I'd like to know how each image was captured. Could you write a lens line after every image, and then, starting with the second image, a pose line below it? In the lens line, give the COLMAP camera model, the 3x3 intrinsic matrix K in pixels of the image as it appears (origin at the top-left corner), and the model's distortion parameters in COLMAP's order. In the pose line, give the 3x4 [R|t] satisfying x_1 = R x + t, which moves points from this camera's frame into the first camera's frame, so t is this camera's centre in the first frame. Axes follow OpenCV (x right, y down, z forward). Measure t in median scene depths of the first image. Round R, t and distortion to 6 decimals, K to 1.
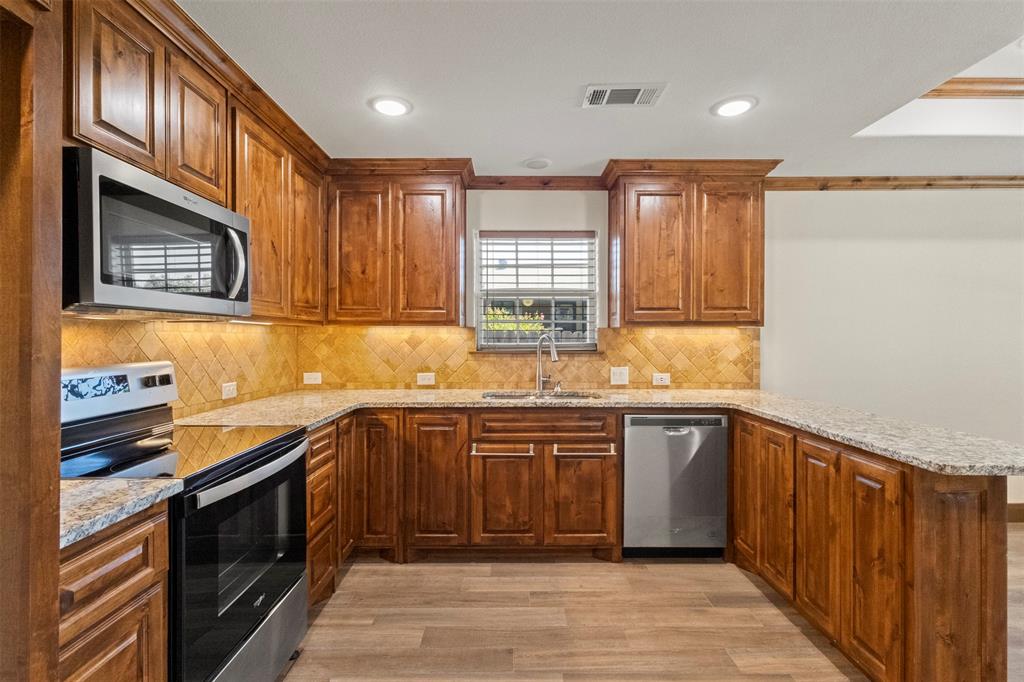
lens RADIAL K [[472.4, 0, 511.1], [0, 472.4, 338.5], [0, 0, 1]] dist [-0.003191, 0.003634]
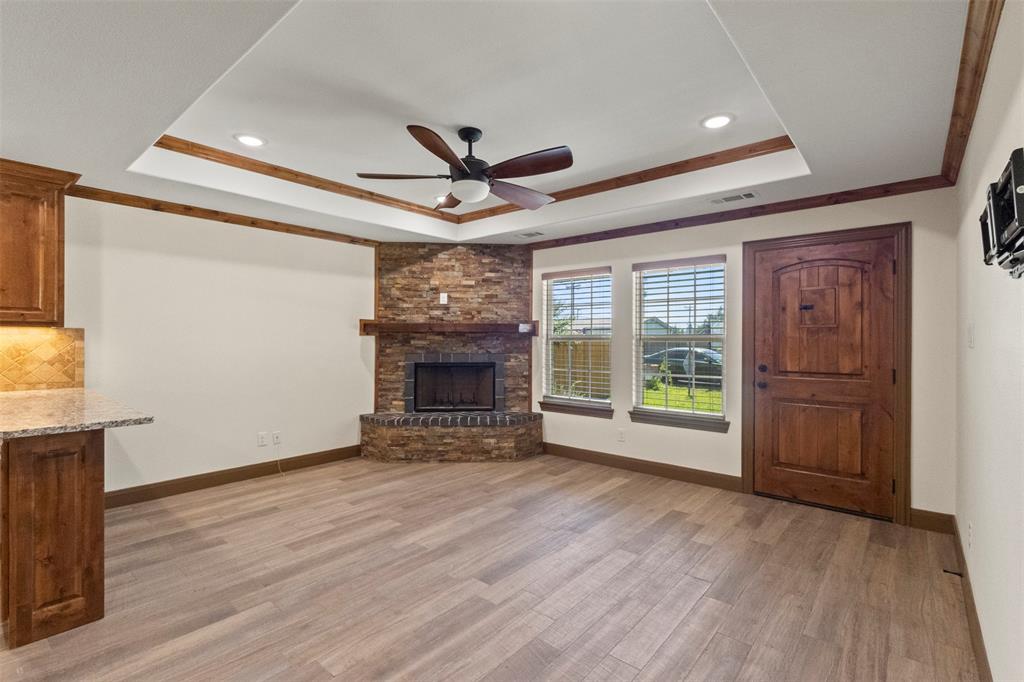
lens RADIAL K [[472.4, 0, 508.5], [0, 472.4, 339.1], [0, 0, 1]] dist [-0.003191, 0.003634]
pose [[0.653456, 0.001379, 0.756963, 0.429065], [0.000206, 0.999998, -0.002000, 0.003473], [-0.756964, 0.001462, 0.653455, -0.493734]]
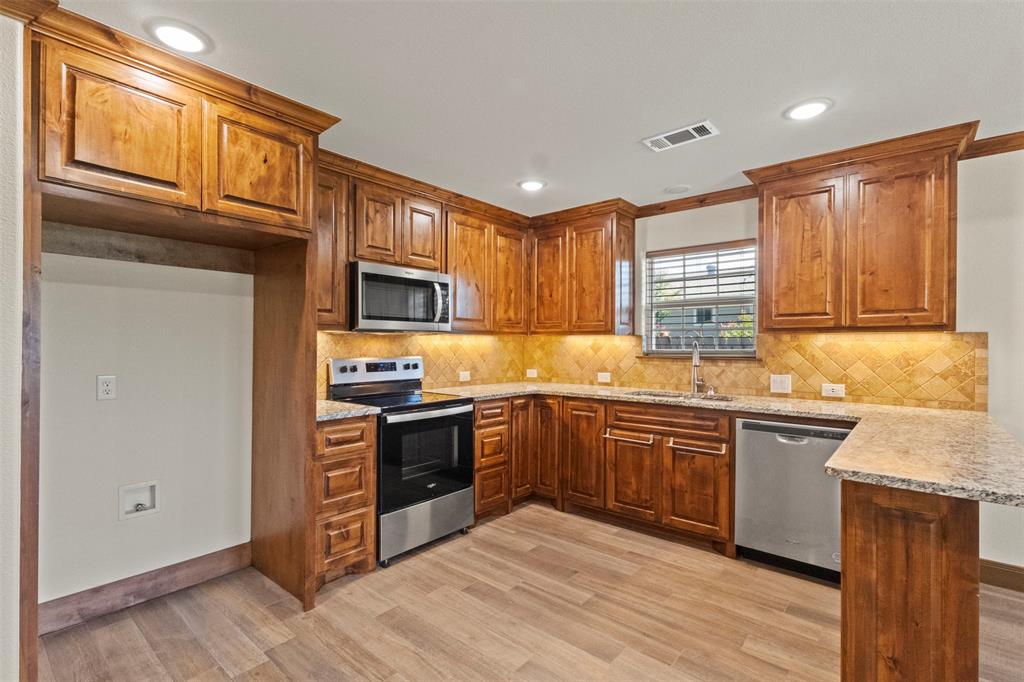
lens RADIAL K [[472.4, 0, 510.4], [0, 472.4, 345.4], [0, 0, 1]] dist [-0.003191, 0.003634]
pose [[0.757951, 0.003540, -0.652302, 0.540063], [-0.004646, 0.999989, 0.000029, 0.002529], [0.652295, 0.003009, 0.757960, -0.121246]]
